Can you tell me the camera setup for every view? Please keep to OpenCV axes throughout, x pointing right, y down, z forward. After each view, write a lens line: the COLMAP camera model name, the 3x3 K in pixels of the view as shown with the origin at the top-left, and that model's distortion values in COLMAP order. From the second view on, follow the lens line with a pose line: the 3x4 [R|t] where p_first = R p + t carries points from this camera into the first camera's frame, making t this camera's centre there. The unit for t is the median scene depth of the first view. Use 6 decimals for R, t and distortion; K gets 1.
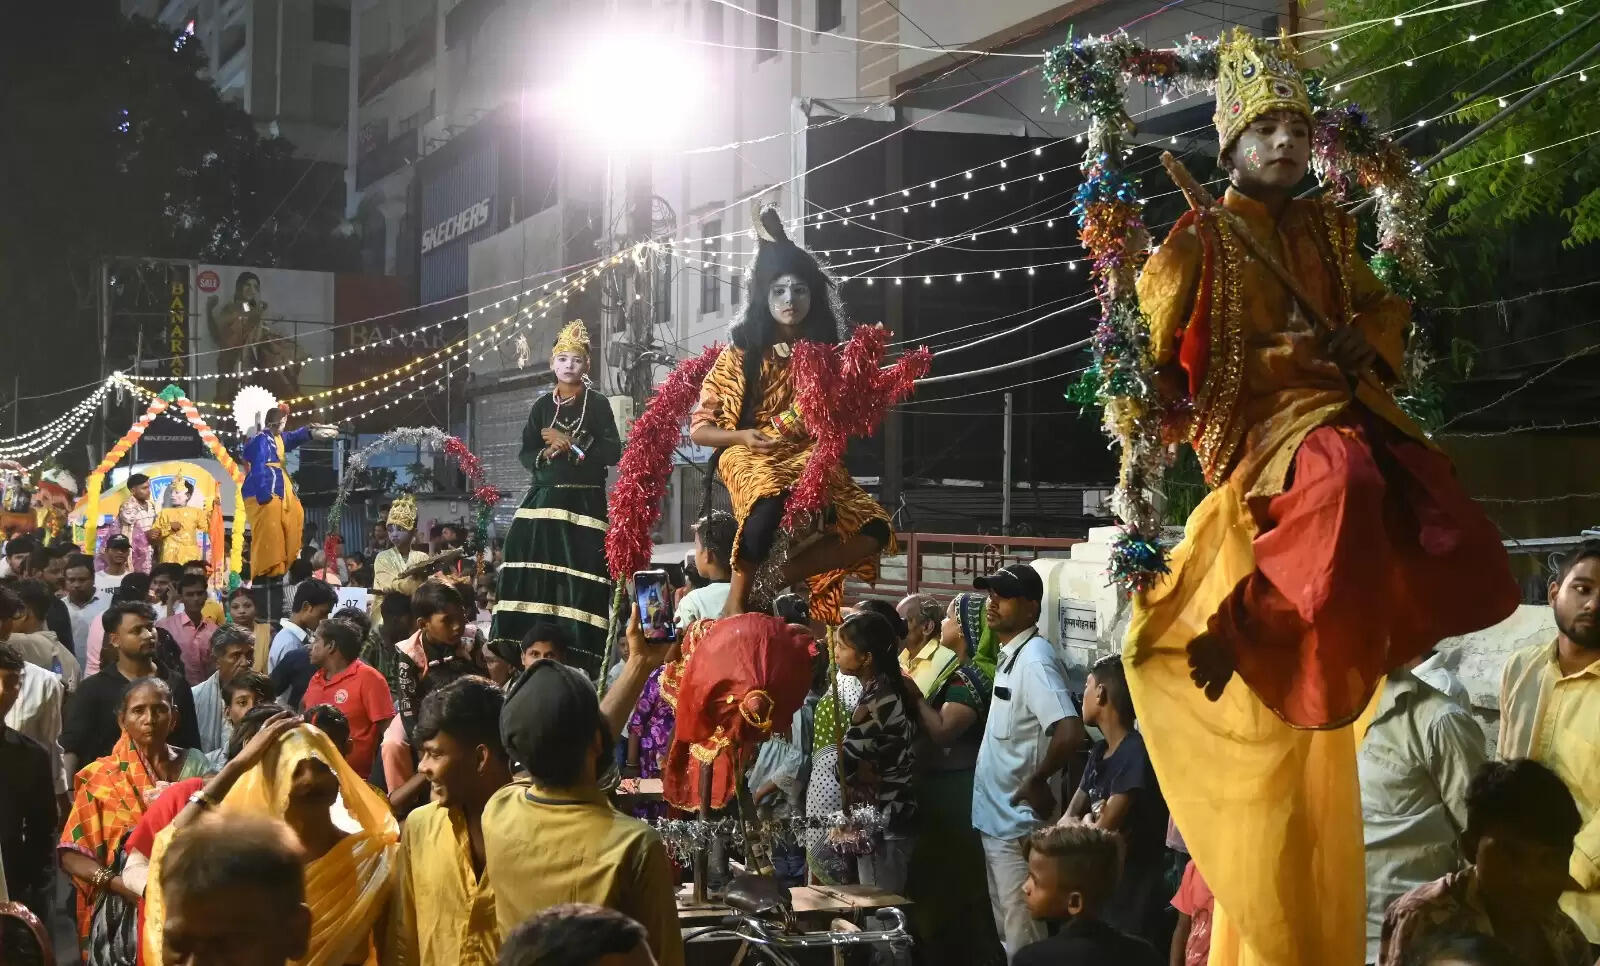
lens RADIAL K [[1532.0, 0, 800.0], [0, 1532.0, 483.0], [0, 0, 1]] dist [-0.005498, 0.000055]
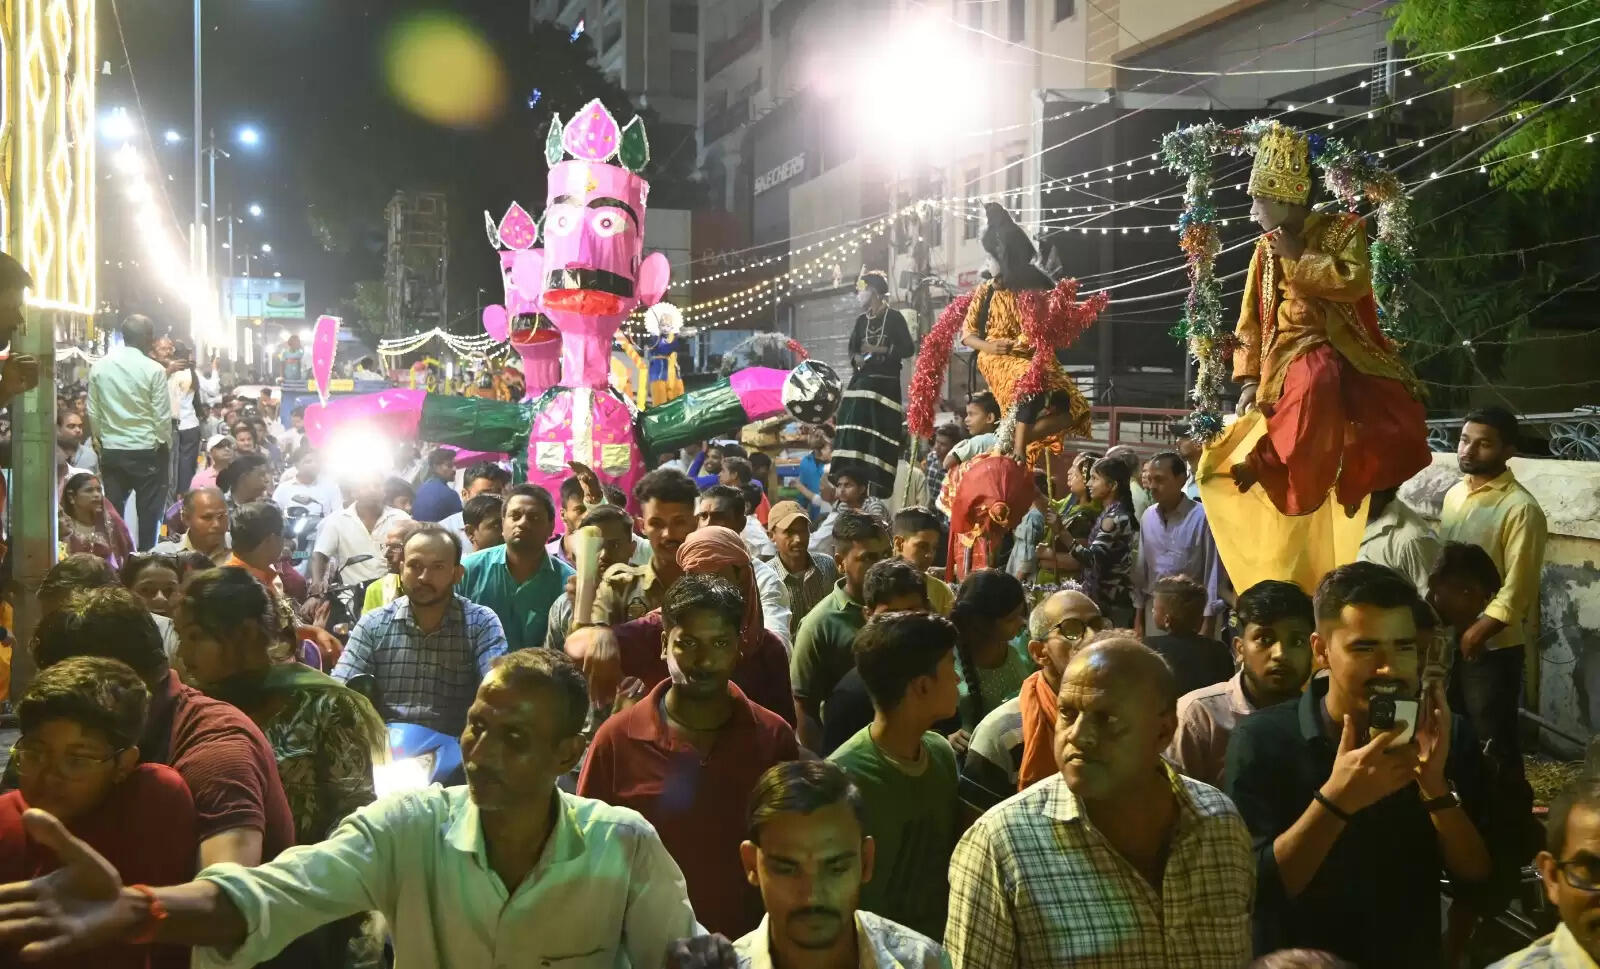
lens RADIAL K [[1243.6, 0, 798.2], [0, 1243.6, 398.8], [0, 0, 1]] dist [0.004904, 0.003942]
pose [[0.980666, 0.003341, -0.195661, 0.008686], [0.002365, 0.999579, 0.028921, -0.006912], [0.195675, -0.028825, 0.980245, -0.149401]]
